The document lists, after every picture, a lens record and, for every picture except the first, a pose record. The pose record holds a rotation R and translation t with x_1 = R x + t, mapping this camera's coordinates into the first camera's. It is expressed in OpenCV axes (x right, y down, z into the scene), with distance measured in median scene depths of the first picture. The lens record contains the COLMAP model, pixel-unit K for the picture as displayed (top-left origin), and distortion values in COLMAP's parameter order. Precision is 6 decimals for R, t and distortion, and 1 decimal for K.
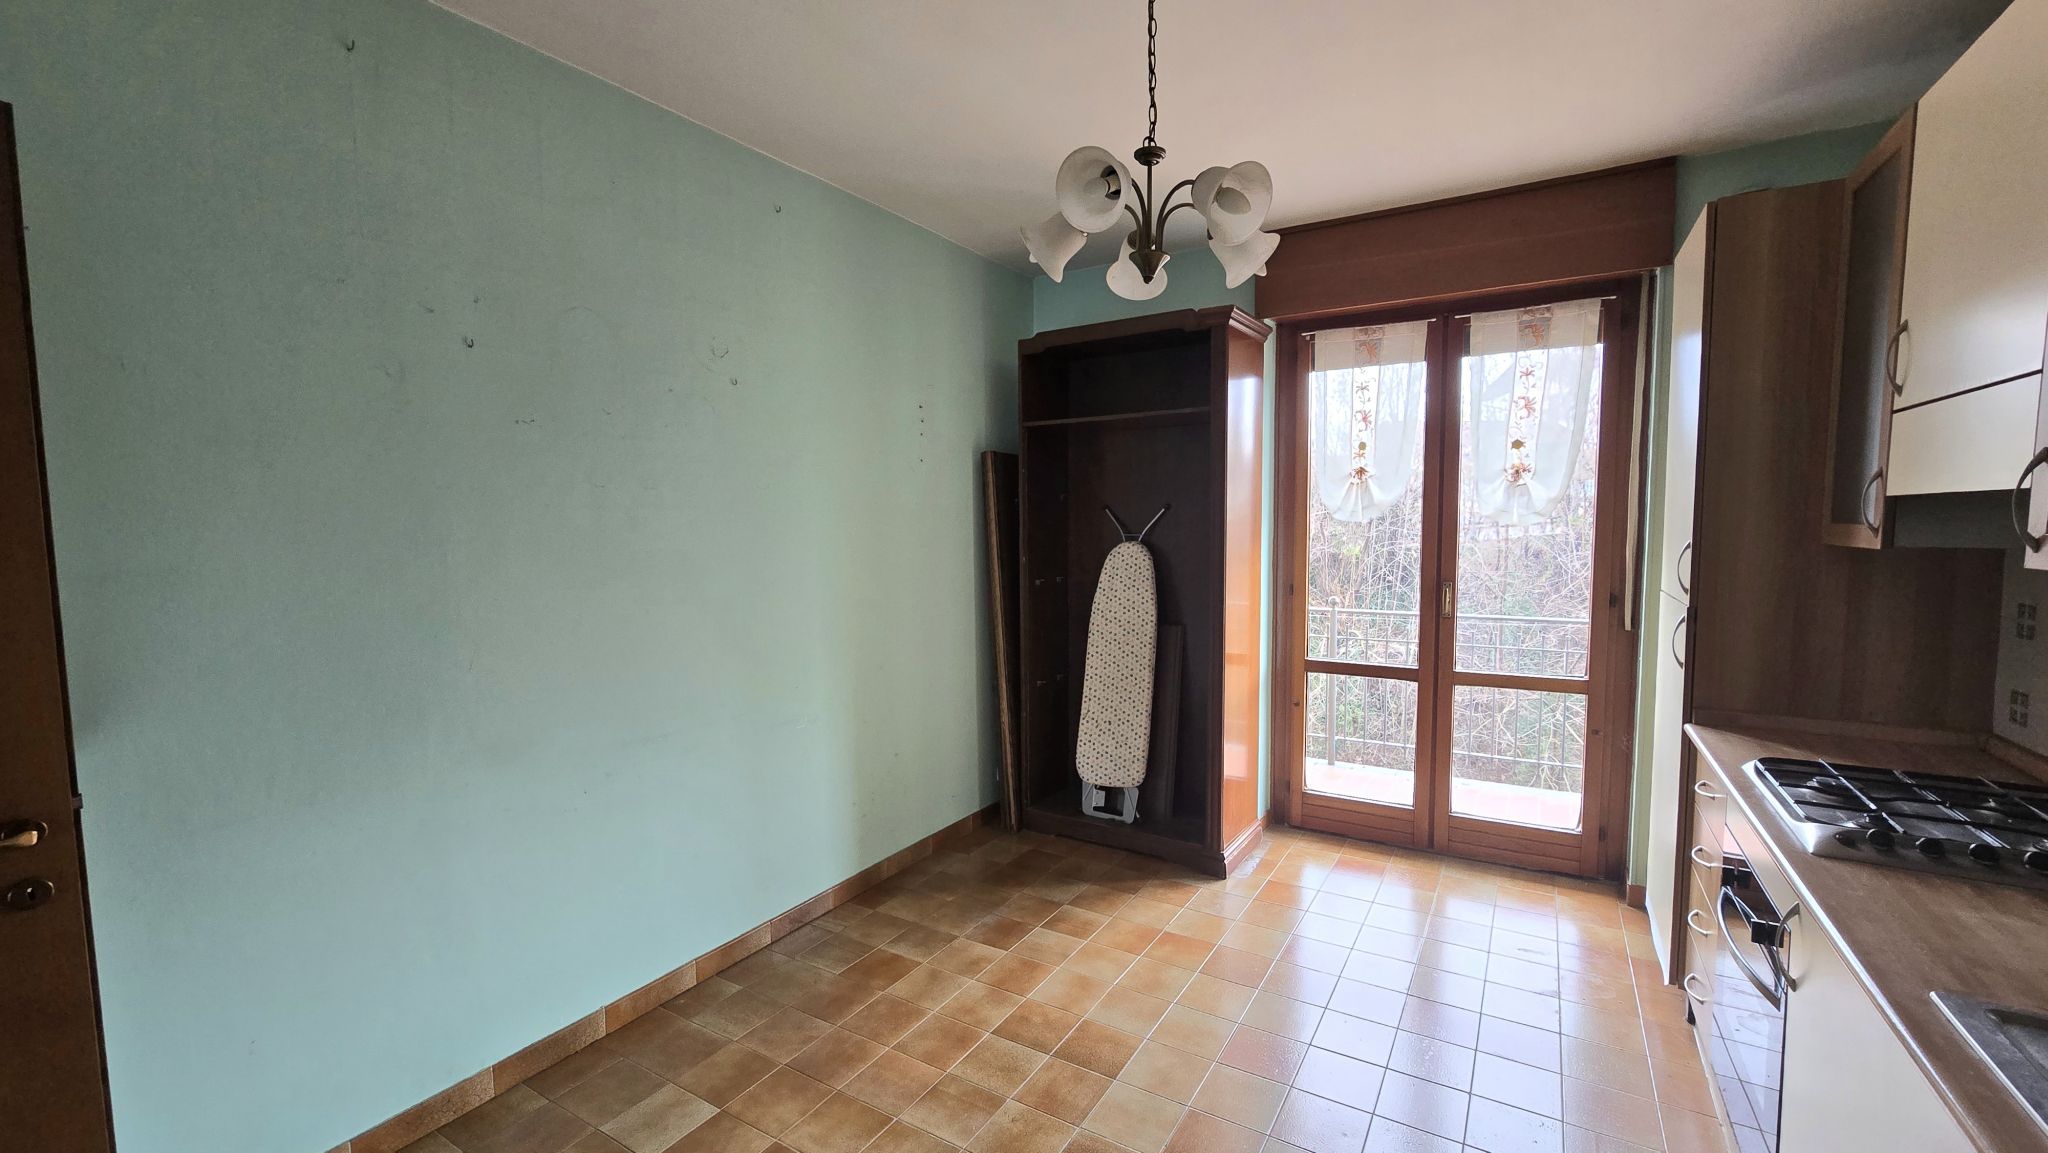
lens RADIAL K [[837.3, 0, 1036.5], [0, 837.3, 582.5], [0, 0, 1]] dist [-0.006053, 0.003245]
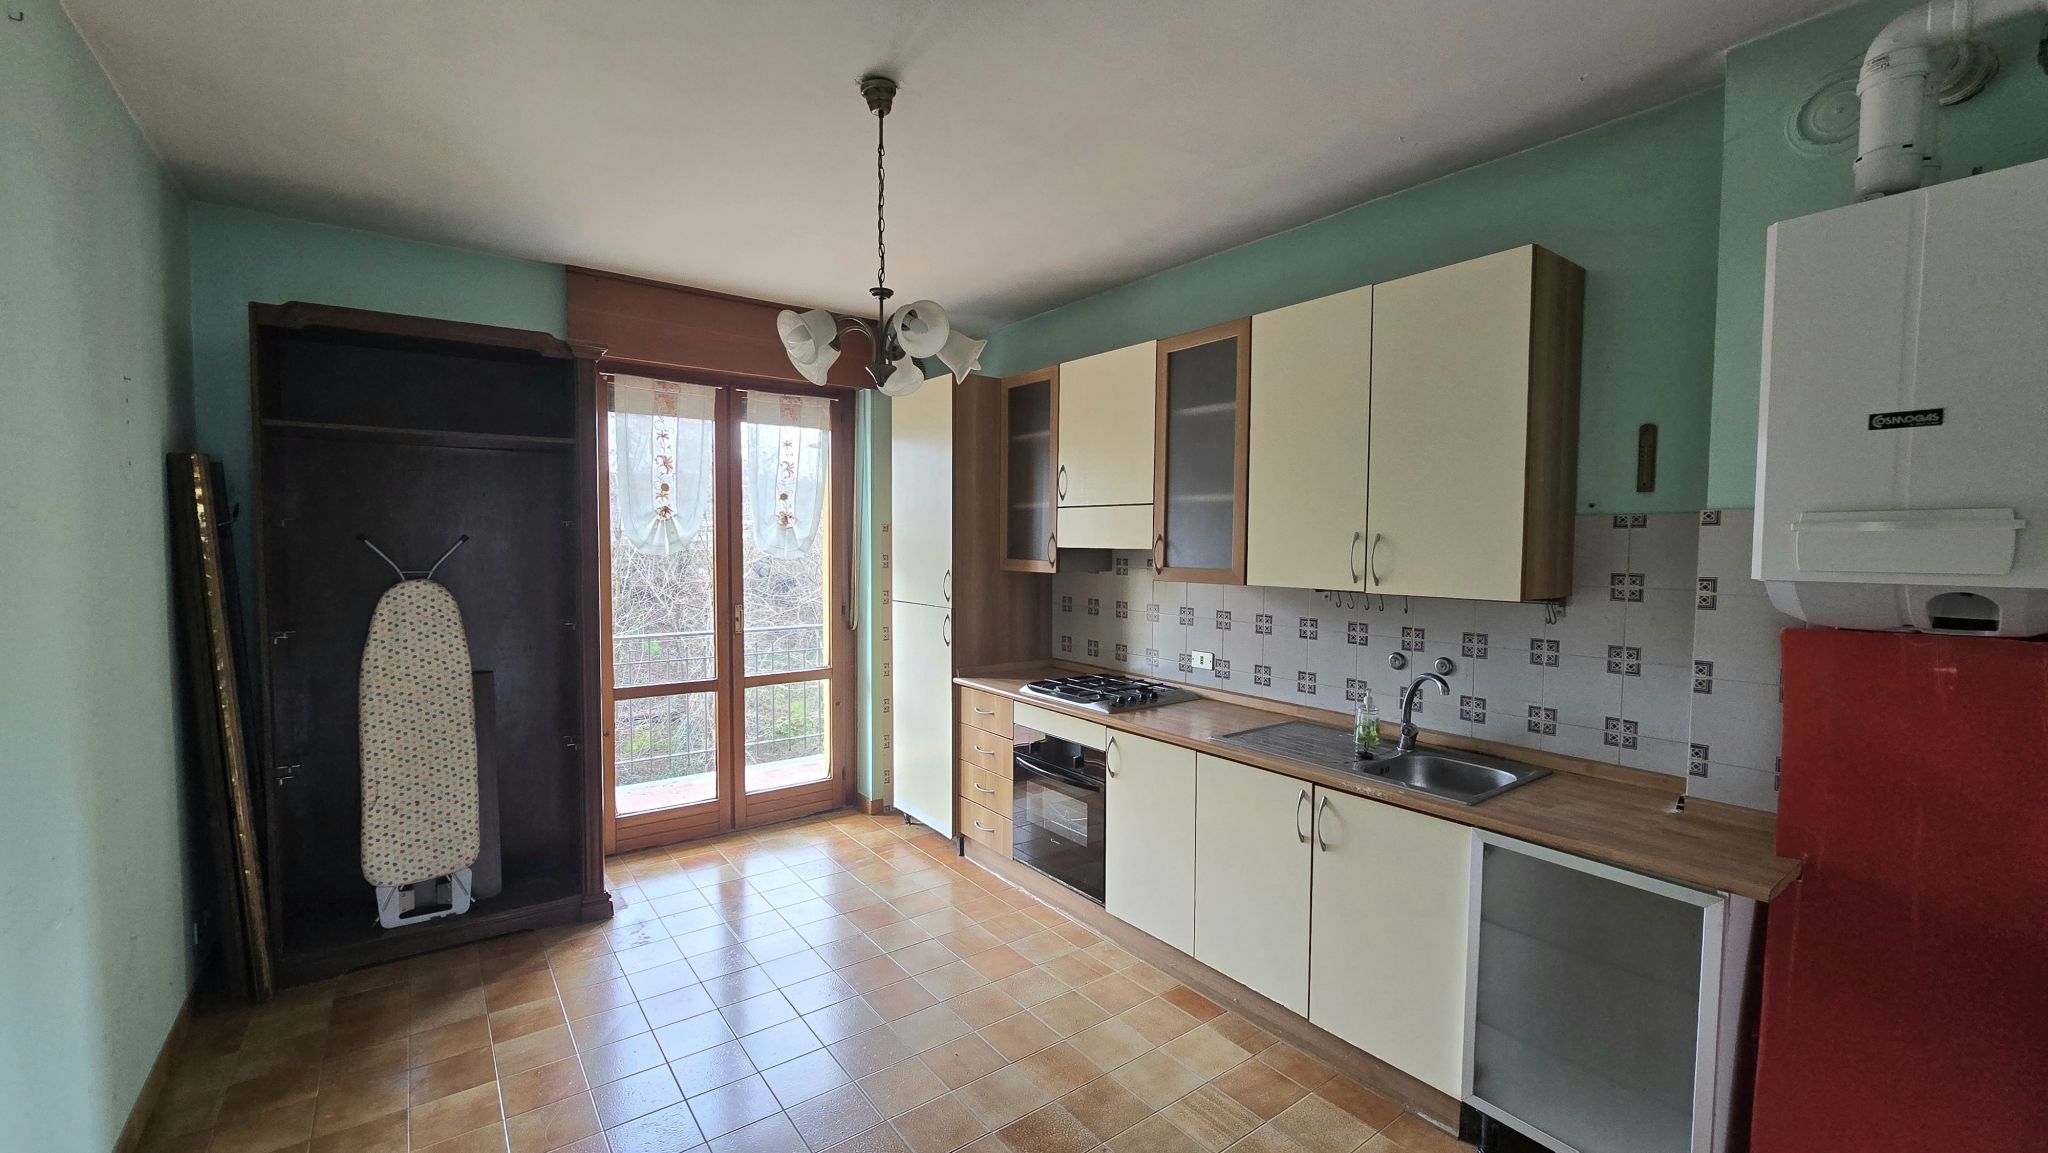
lens RADIAL K [[837.3, 0, 1044.1], [0, 837.3, 583.1], [0, 0, 1]] dist [-0.006053, 0.003245]
pose [[0.365632, -0.036875, 0.930029, -0.476237], [0.058398, 0.998155, 0.016617, -0.026246], [-0.928925, 0.048236, 0.367111, 0.136036]]
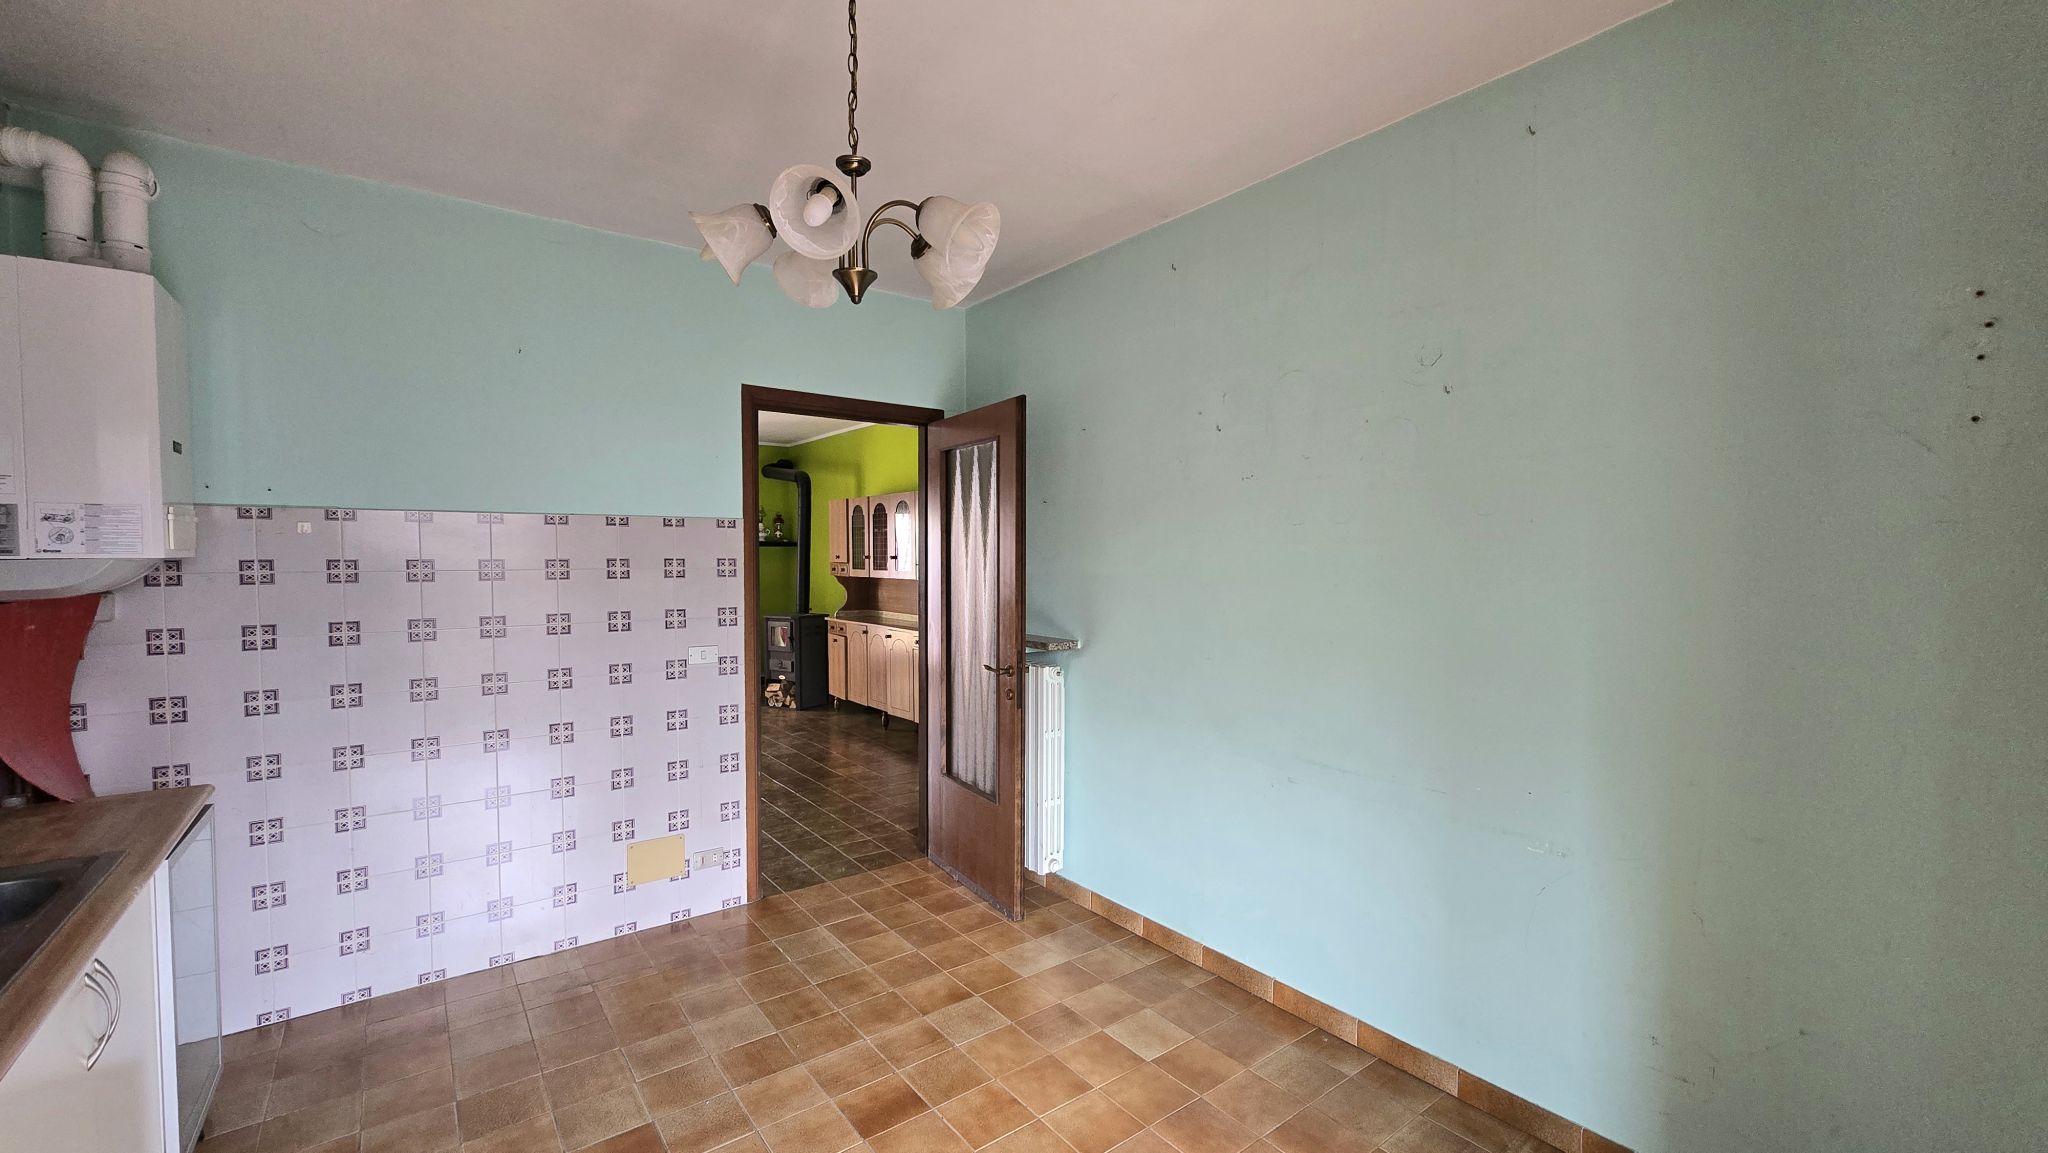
lens RADIAL K [[837.3, 0, 1045.4], [0, 837.3, 584.2], [0, 0, 1]] dist [-0.006053, 0.003245]
pose [[-0.358372, 0.043720, -0.932555, 0.432626], [-0.066351, 0.995184, 0.072154, -0.062258], [0.931218, 0.087734, -0.353745, 0.721647]]
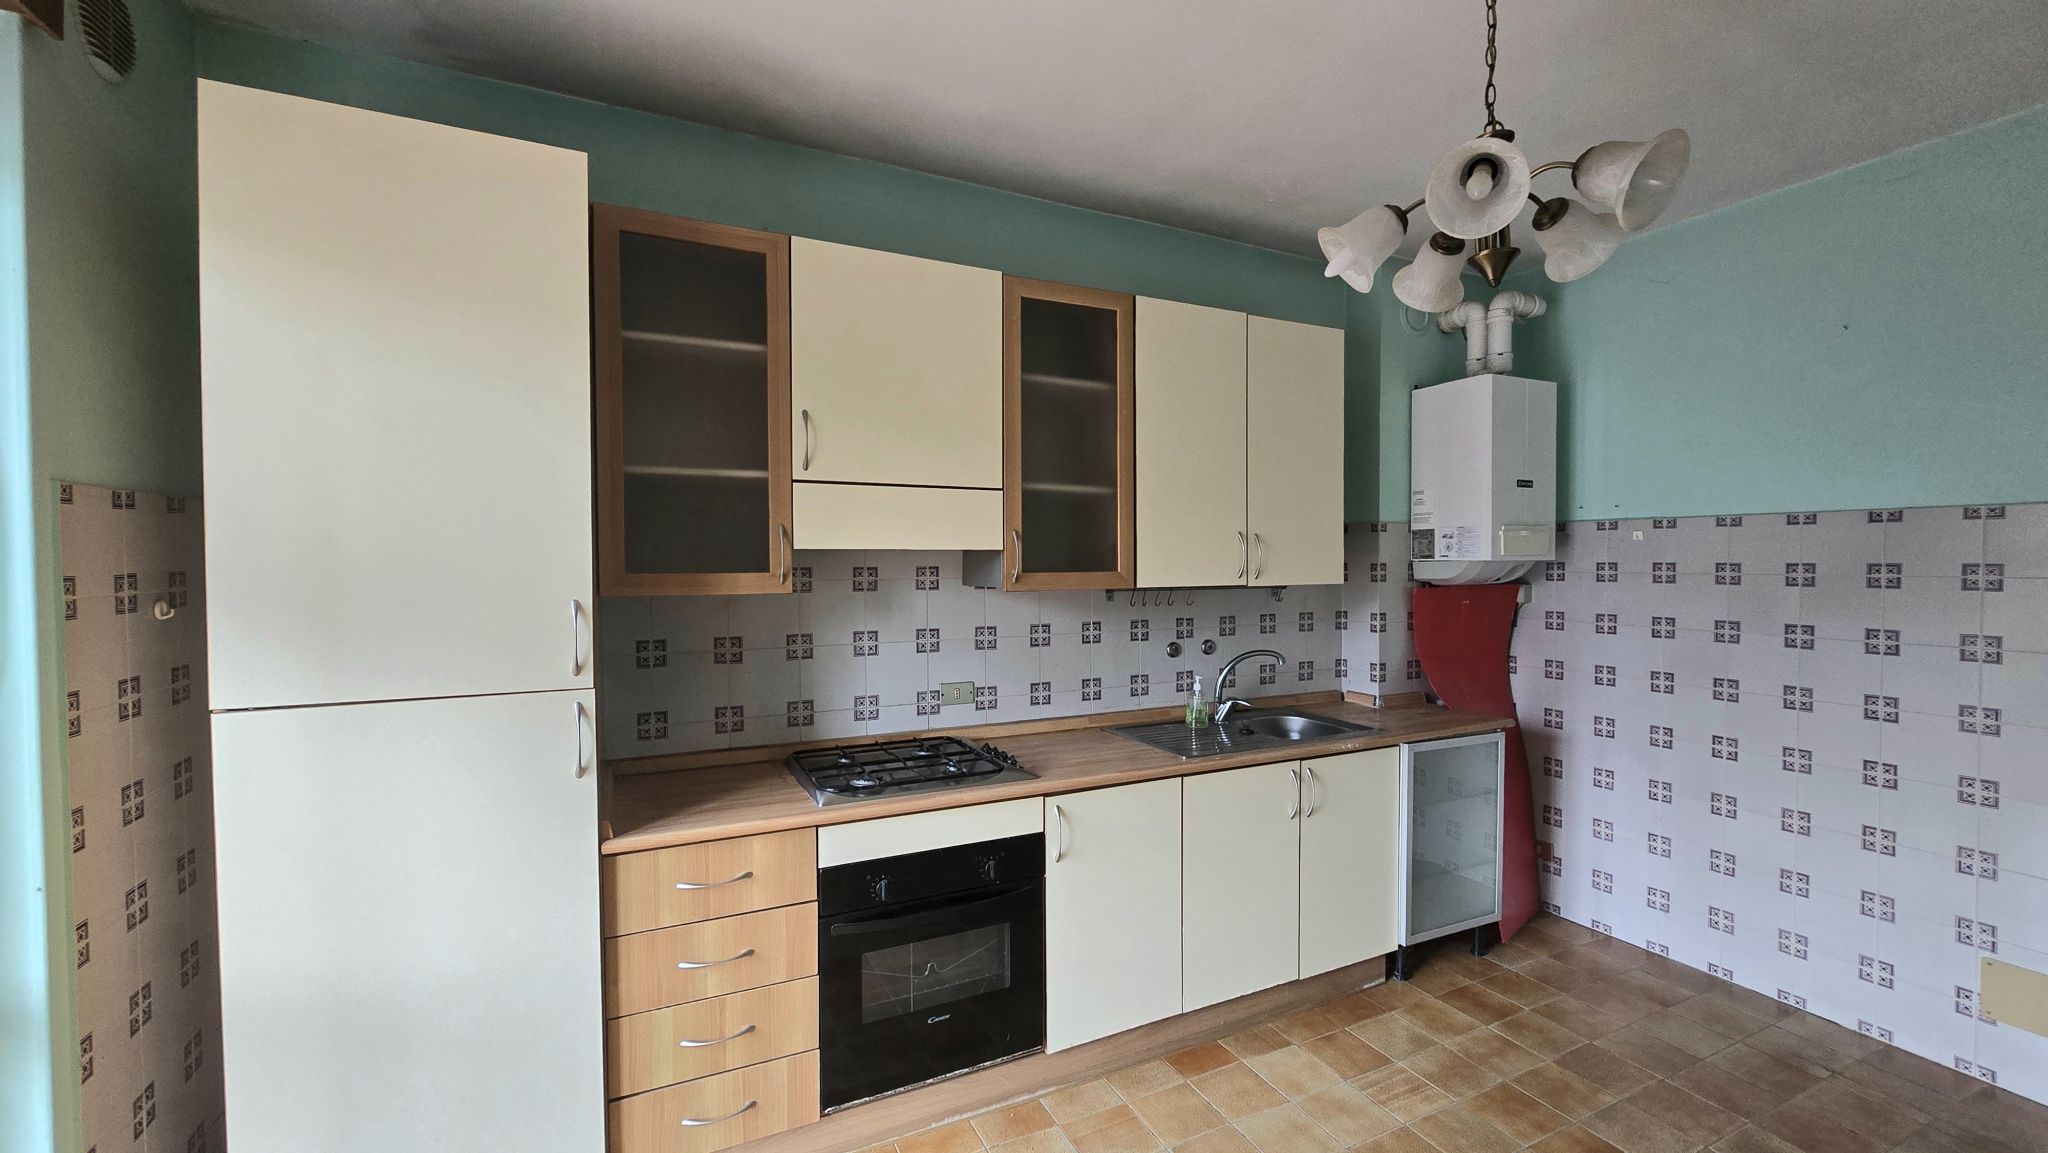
lens RADIAL K [[837.3, 0, 1040.3], [0, 837.3, 581.6], [0, 0, 1]] dist [-0.006053, 0.003245]
pose [[-0.844292, -0.004876, 0.535861, 0.032487], [0.048532, 0.995154, 0.085522, -0.073273], [-0.533681, 0.098212, -0.839964, 0.930924]]
